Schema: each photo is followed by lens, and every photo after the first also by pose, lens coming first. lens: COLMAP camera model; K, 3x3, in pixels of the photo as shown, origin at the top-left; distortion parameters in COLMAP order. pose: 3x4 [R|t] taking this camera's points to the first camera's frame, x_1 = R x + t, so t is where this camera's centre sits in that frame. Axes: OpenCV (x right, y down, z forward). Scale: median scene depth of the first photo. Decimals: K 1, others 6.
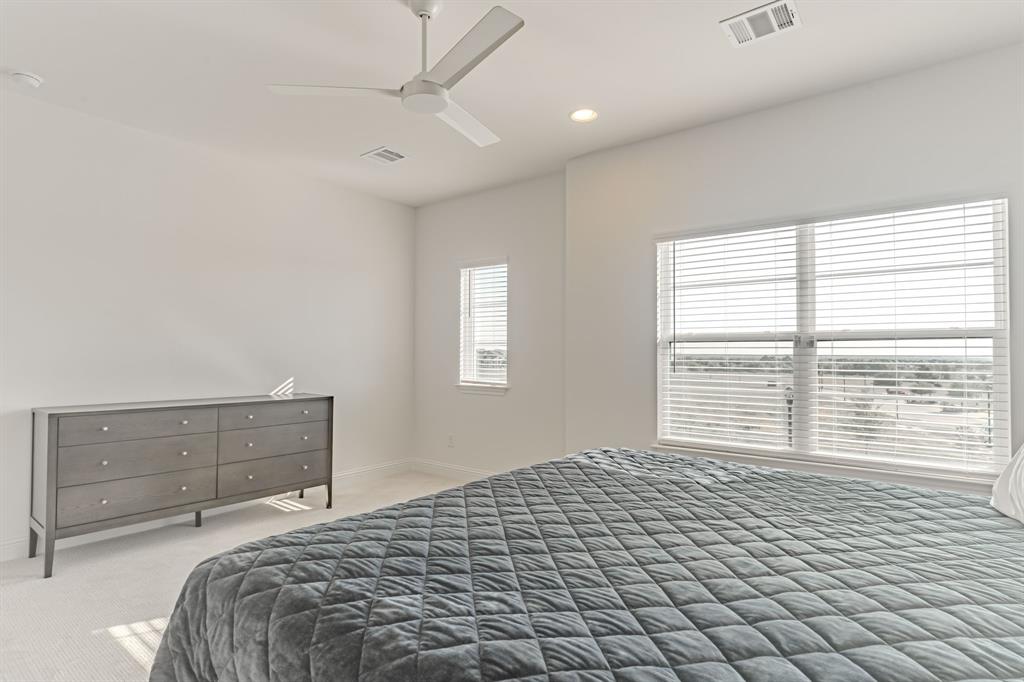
lens RADIAL K [[530.9, 0, 512.0], [0, 530.9, 341.0], [0, 0, 1]] dist [0.008337, -0.000477]
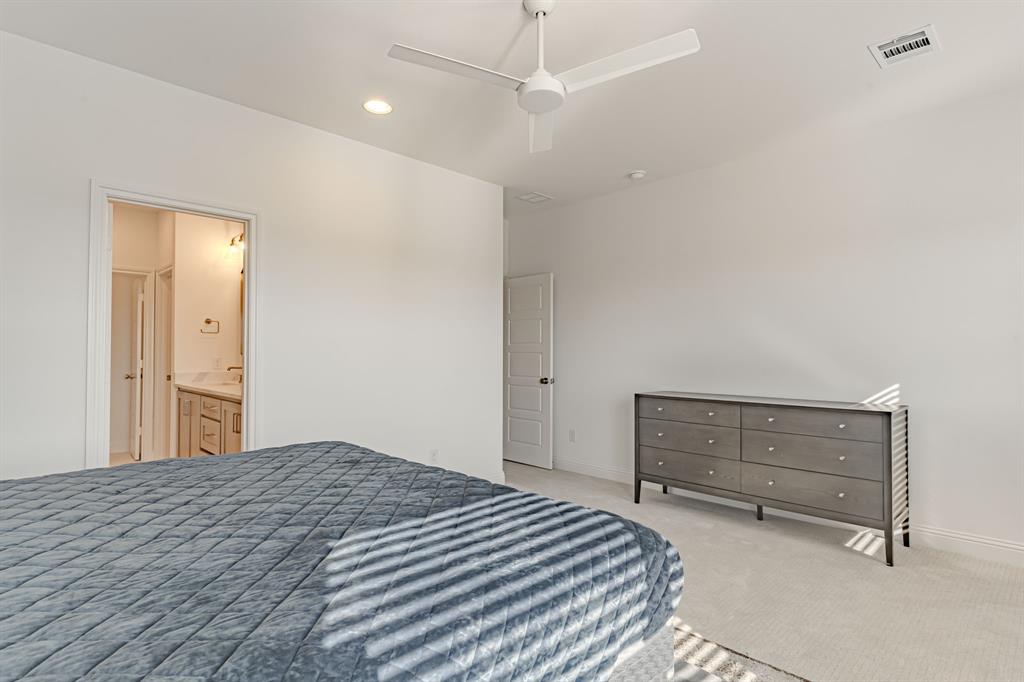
lens RADIAL K [[530.9, 0, 512.0], [0, 530.9, 341.0], [0, 0, 1]] dist [0.008337, -0.000477]
pose [[-0.144947, -0.032847, -0.988894, 0.548158], [0.024072, 0.999036, -0.036712, 0.027575], [0.989147, -0.029126, -0.144017, 0.718941]]
